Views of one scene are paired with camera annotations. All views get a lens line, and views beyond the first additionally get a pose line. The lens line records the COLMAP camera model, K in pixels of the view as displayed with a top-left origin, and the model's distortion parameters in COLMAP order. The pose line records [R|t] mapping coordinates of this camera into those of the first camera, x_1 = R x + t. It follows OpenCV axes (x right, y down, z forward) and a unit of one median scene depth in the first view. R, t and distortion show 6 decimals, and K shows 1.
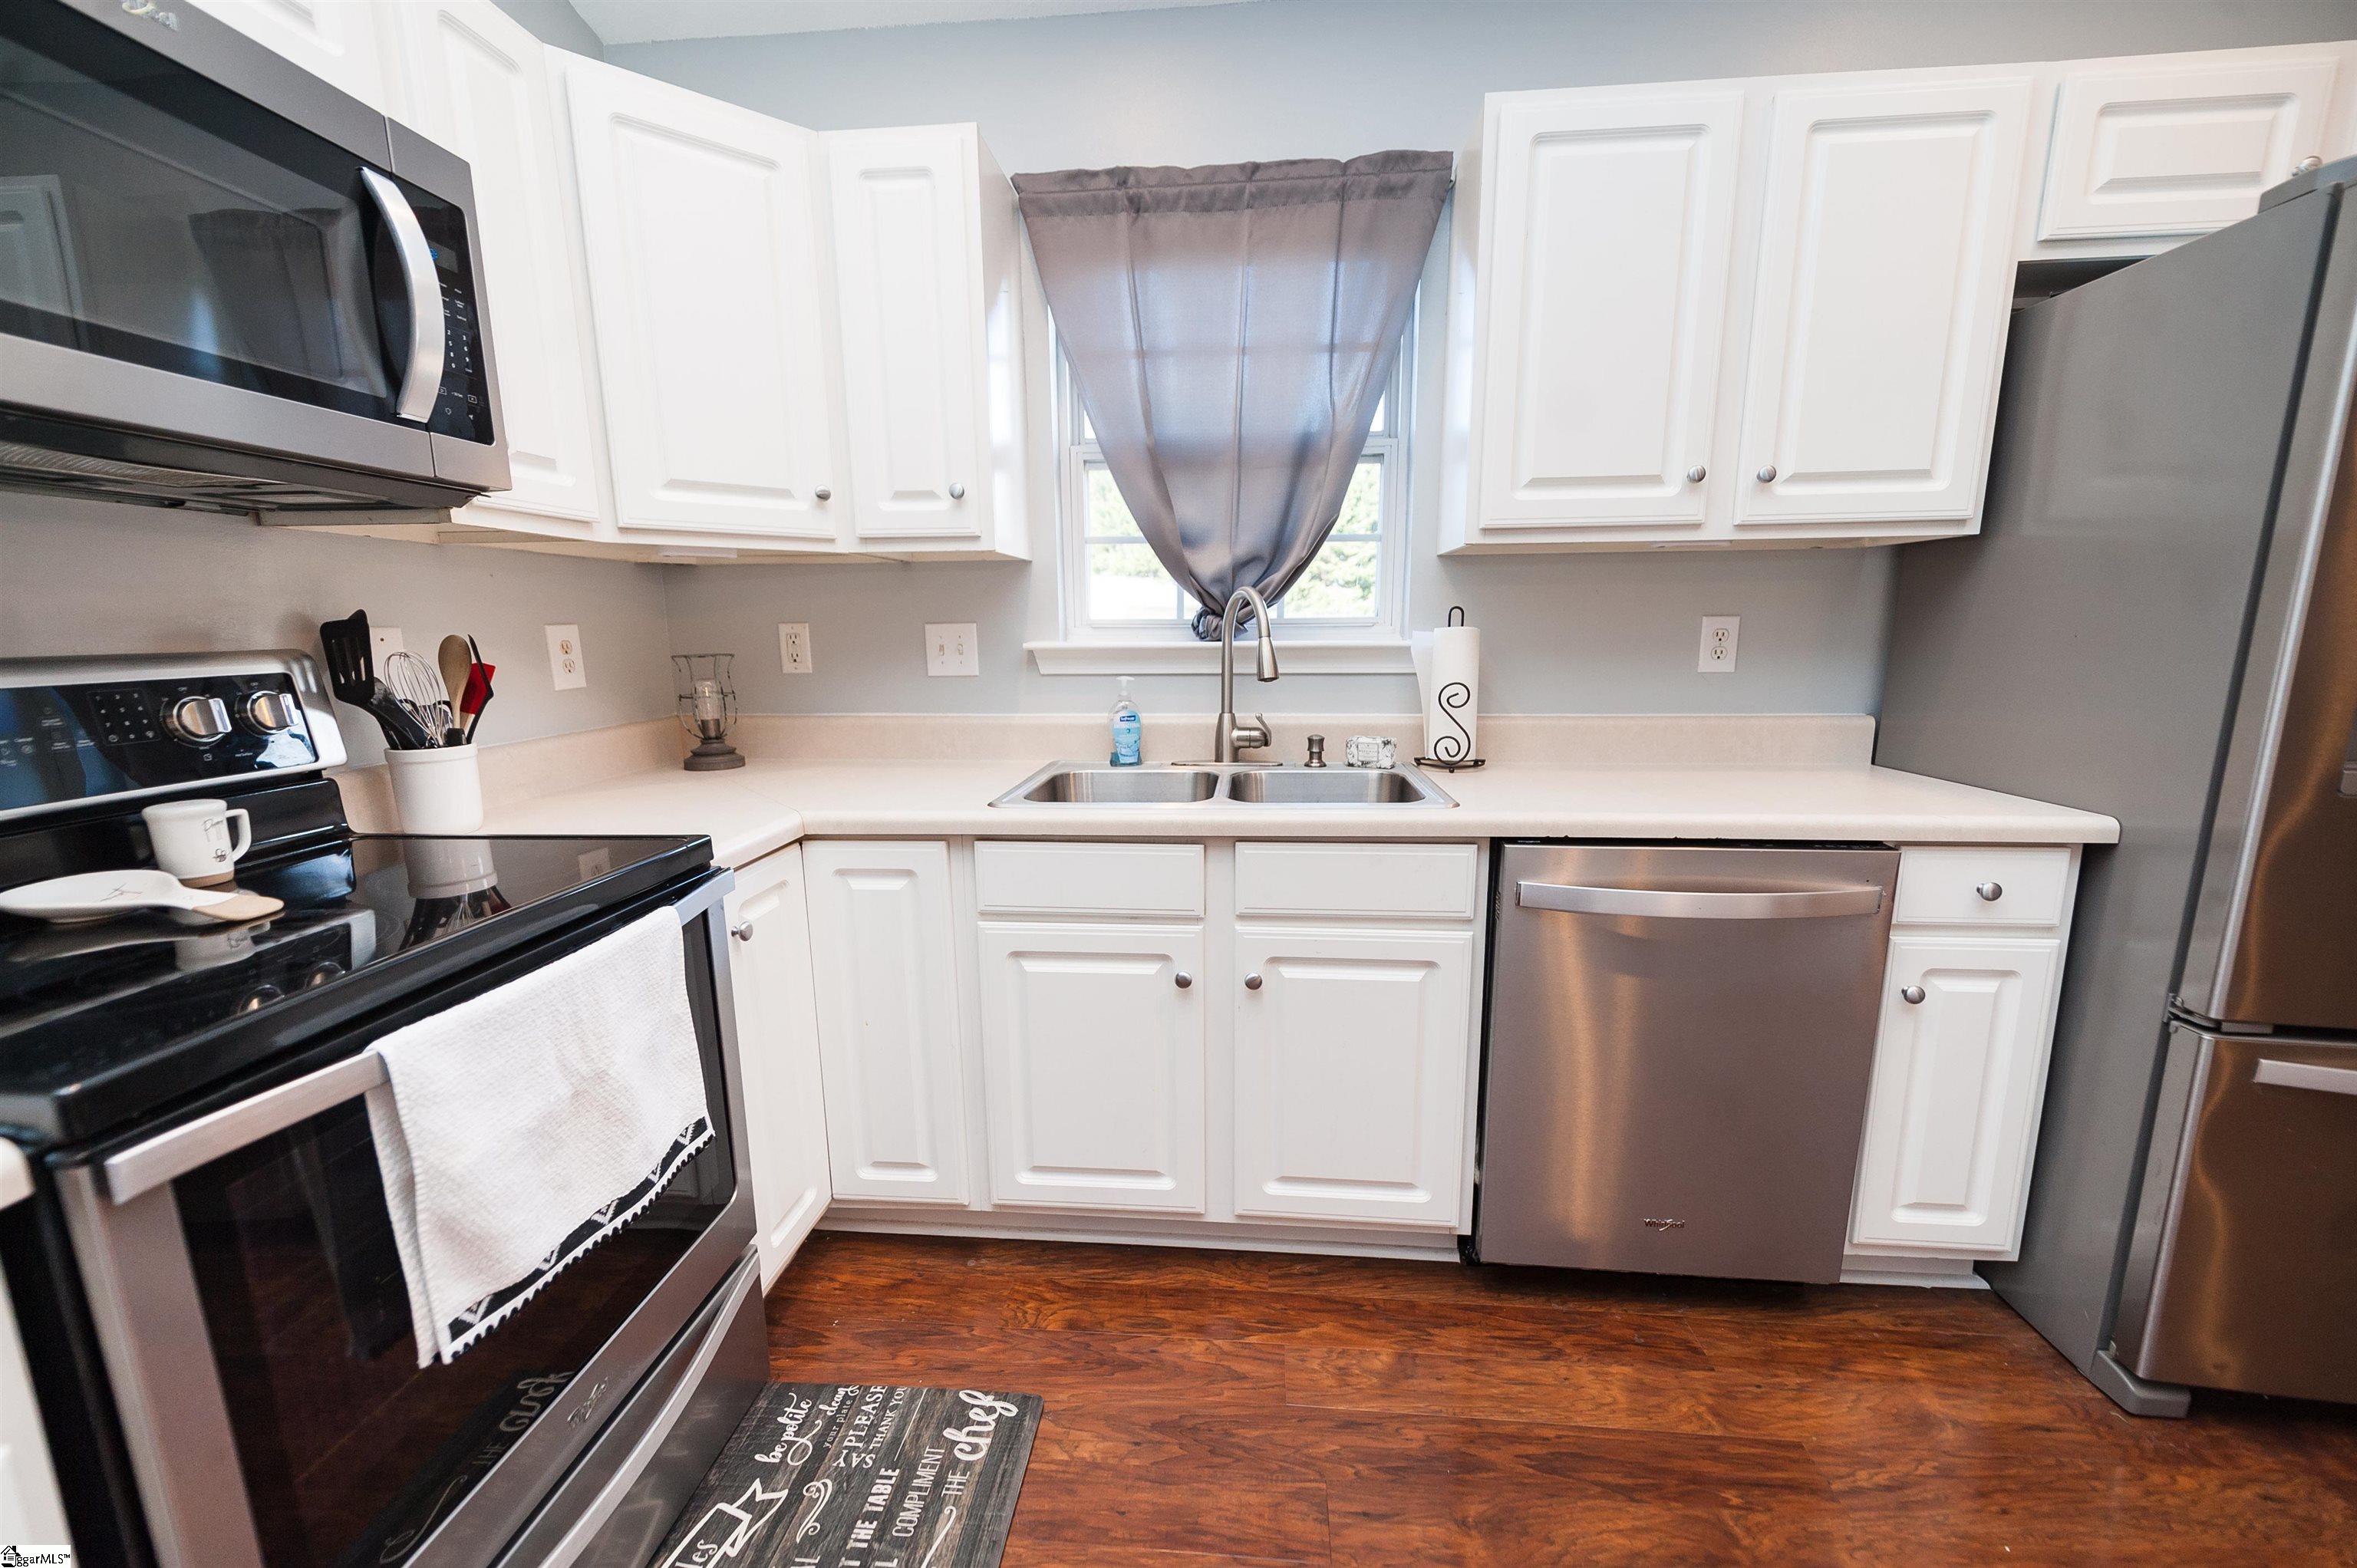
lens RADIAL K [[933.5, 0, 1179.6], [0, 933.5, 796.9], [0, 0, 1]] dist [0.018435, -0.007279]
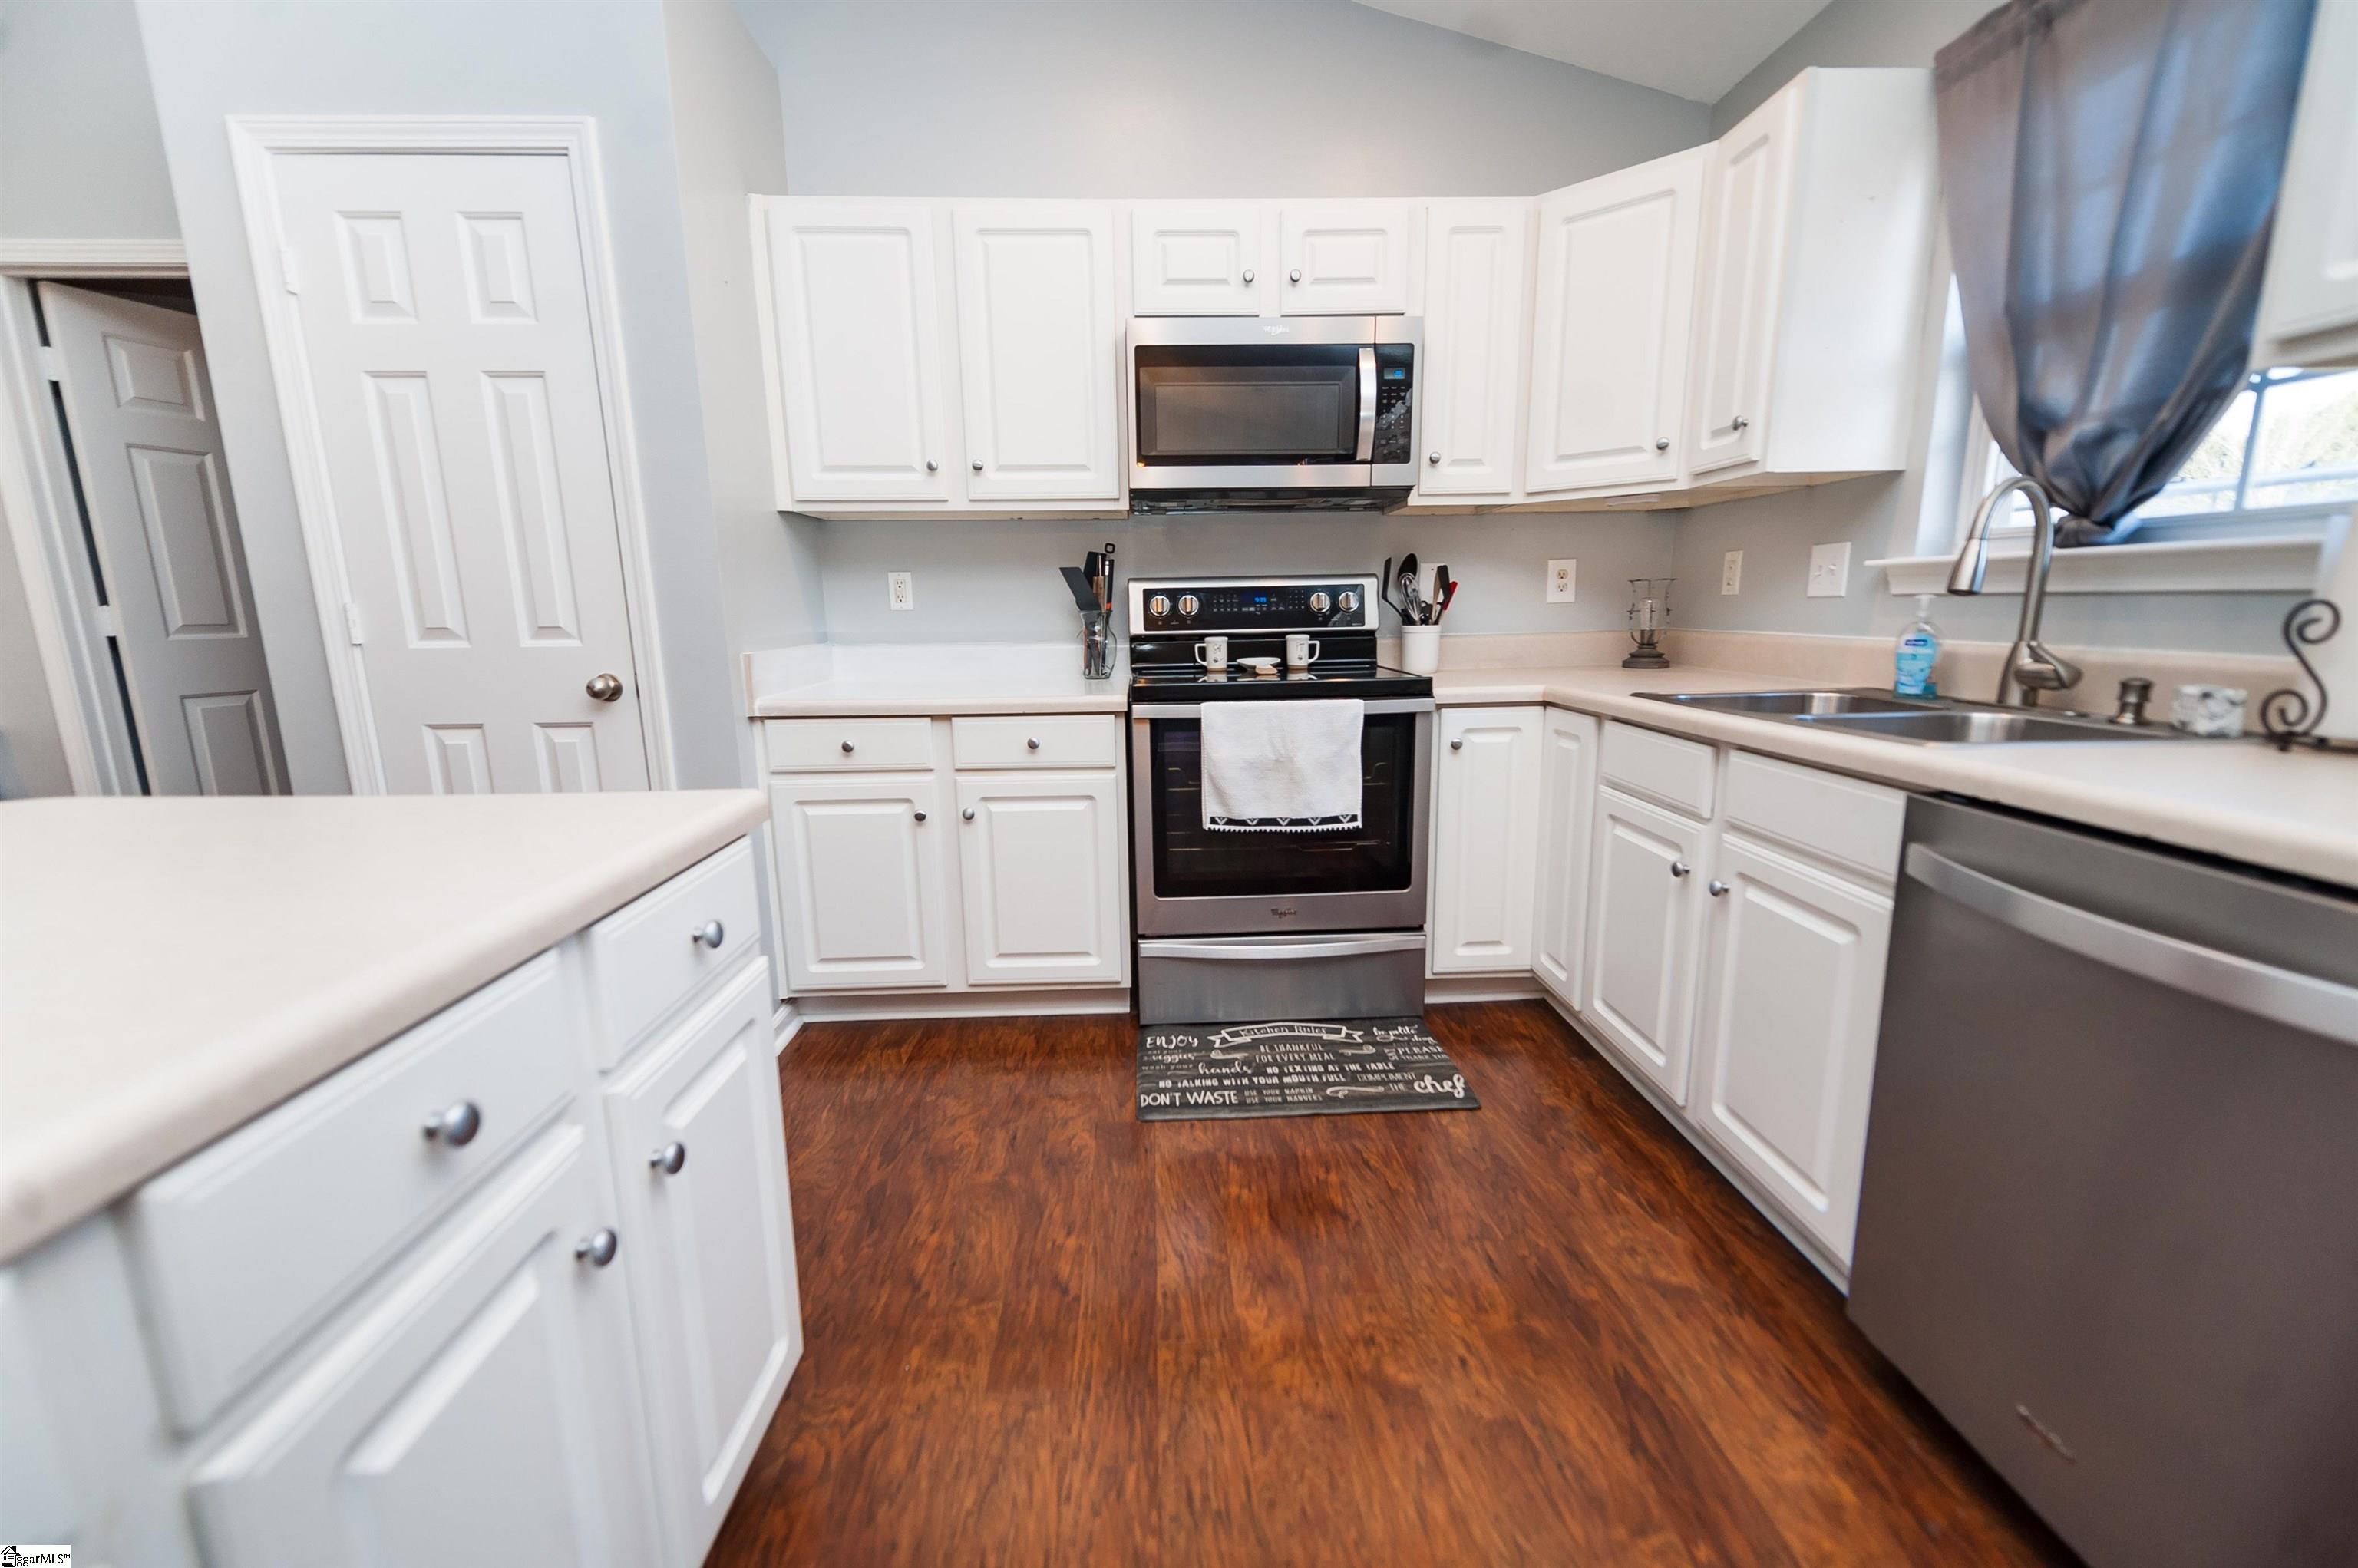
lens RADIAL K [[952.2, 0, 1180.8], [0, 952.2, 803.7], [0, 0, 1]] dist [0.002321, 0.000177]
pose [[0.123534, 0.210858, -0.969680, 0.929657], [-0.165320, 0.967882, 0.189406, 0.009145], [0.978473, 0.136909, 0.154425, 0.246219]]
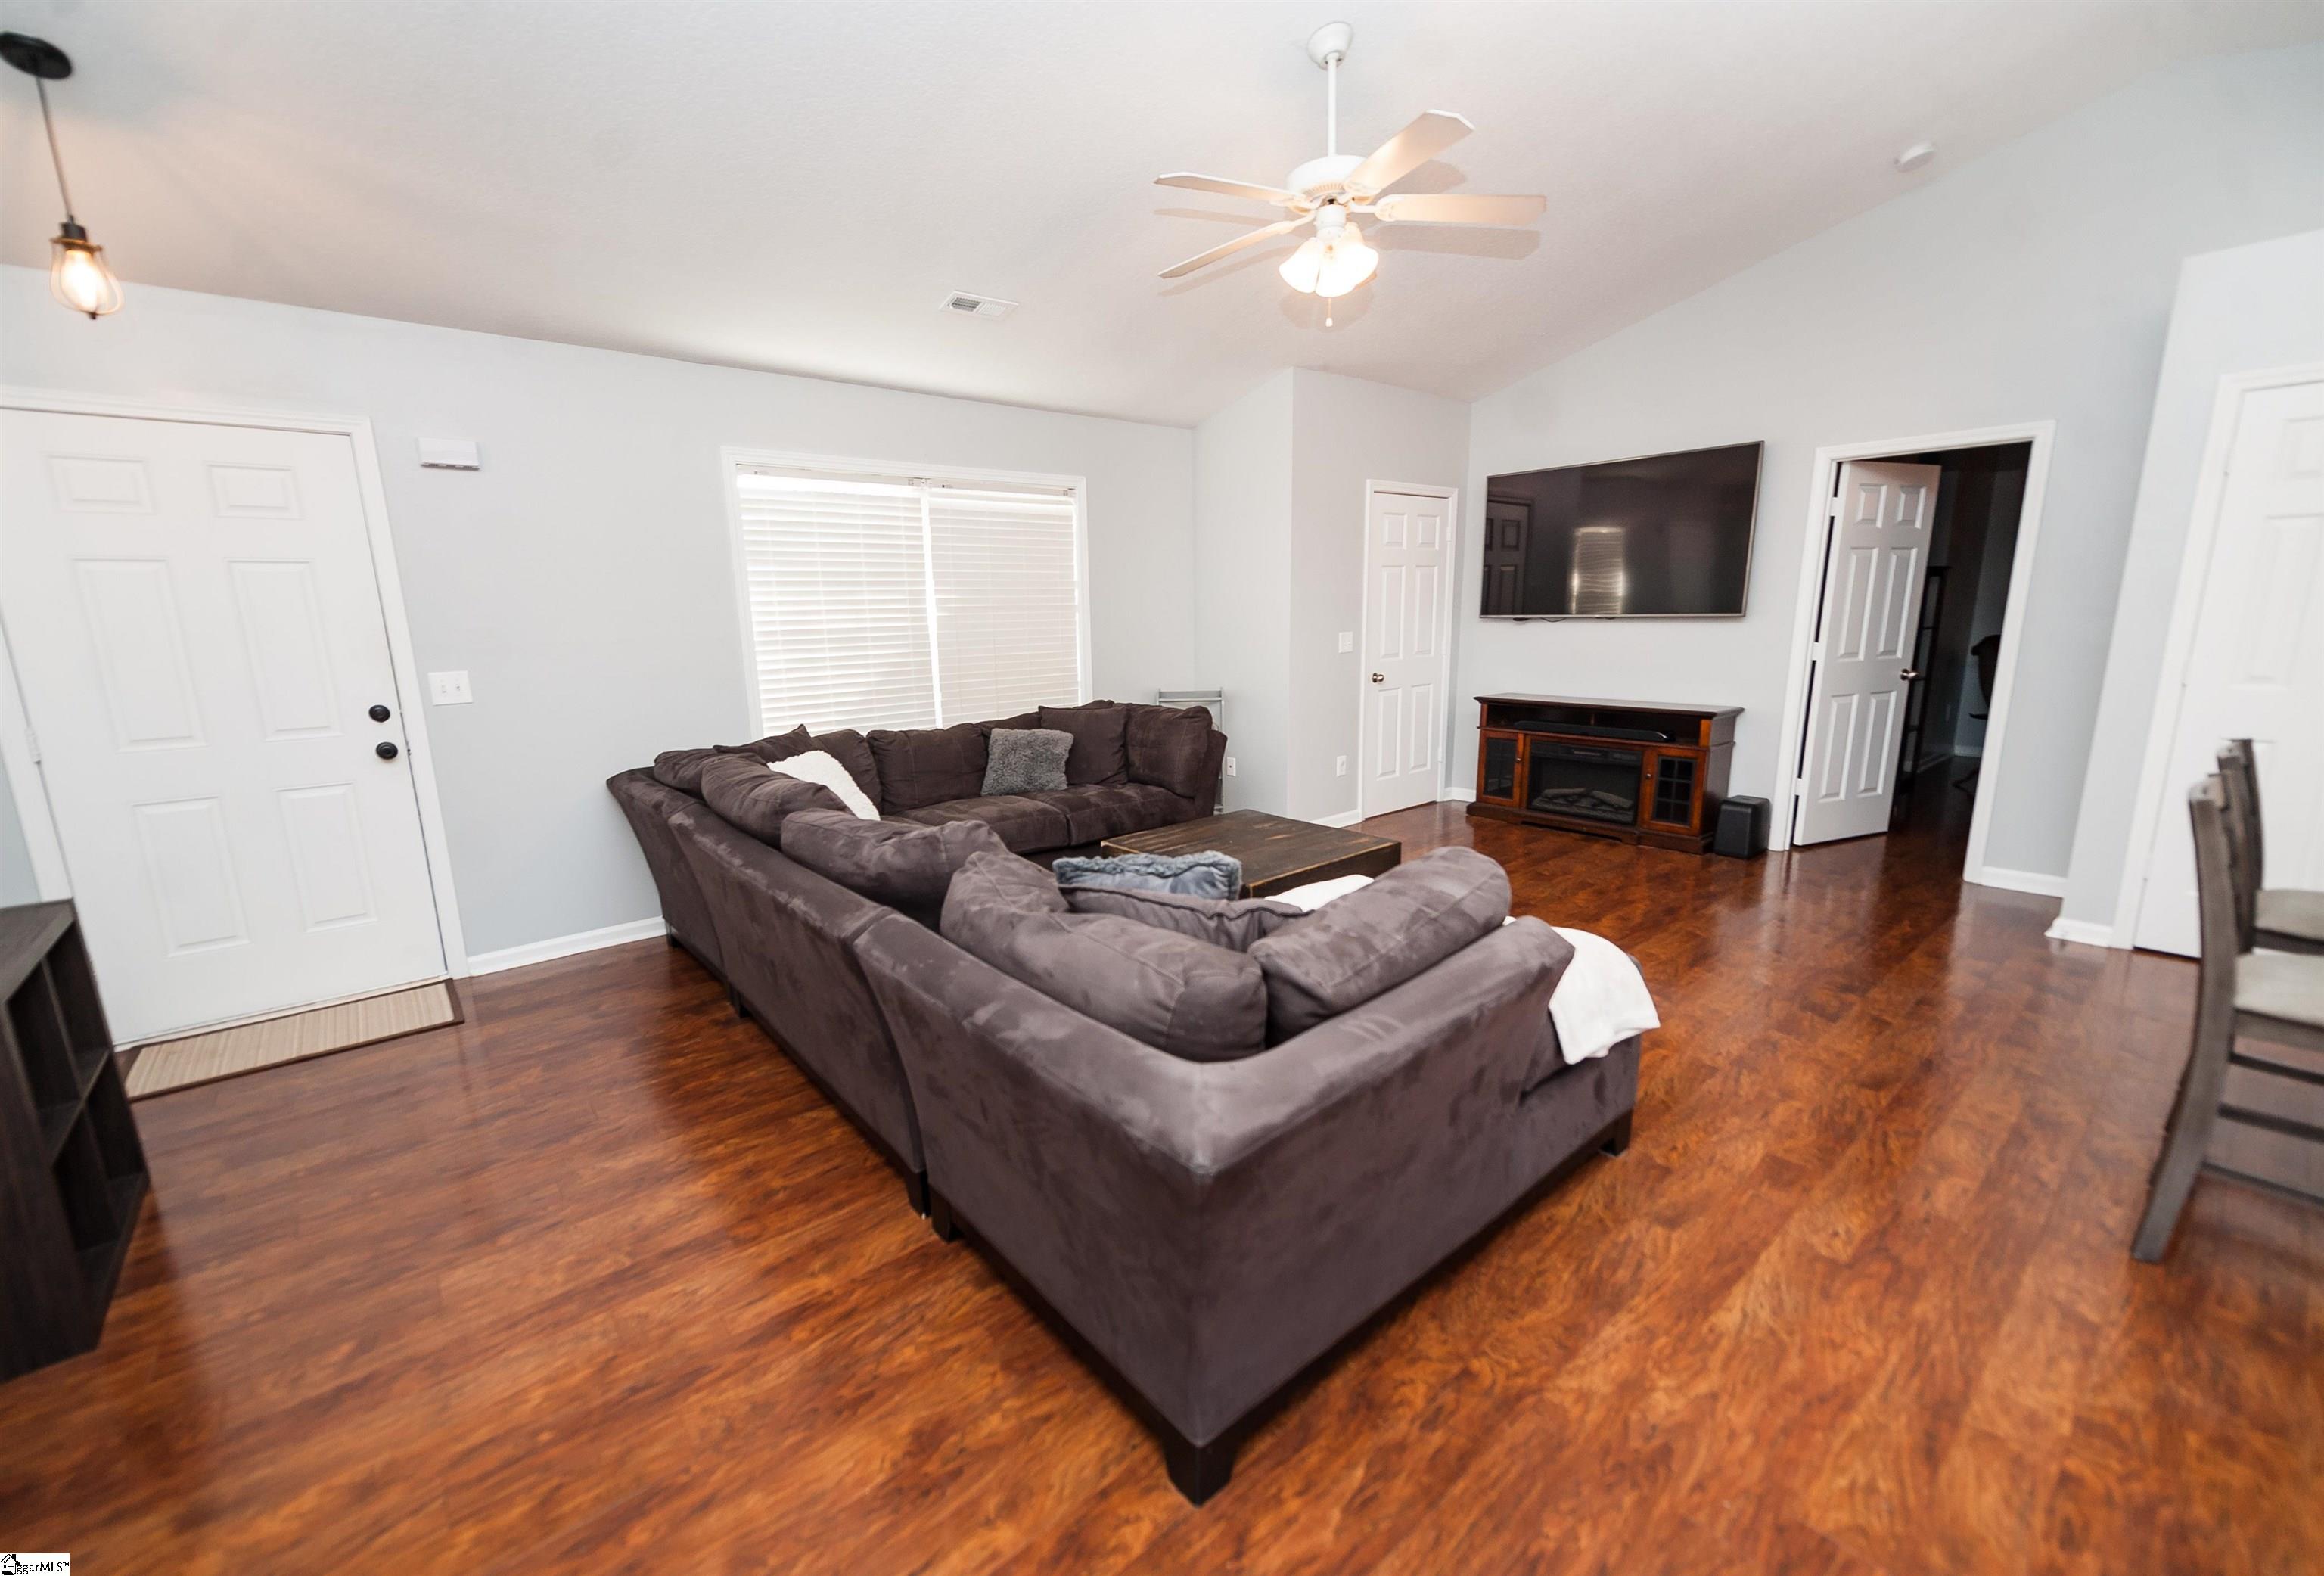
lens RADIAL K [[935.7, 0, 1144.9], [0, 935.7, 800.0], [0, 0, 1]] dist [0.017494, -0.006555]
pose [[-0.709472, 0.166882, -0.684690, 2.523864], [-0.095943, 0.939640, 0.328437, 0.005852], [0.698173, 0.298708, -0.650637, -0.822396]]
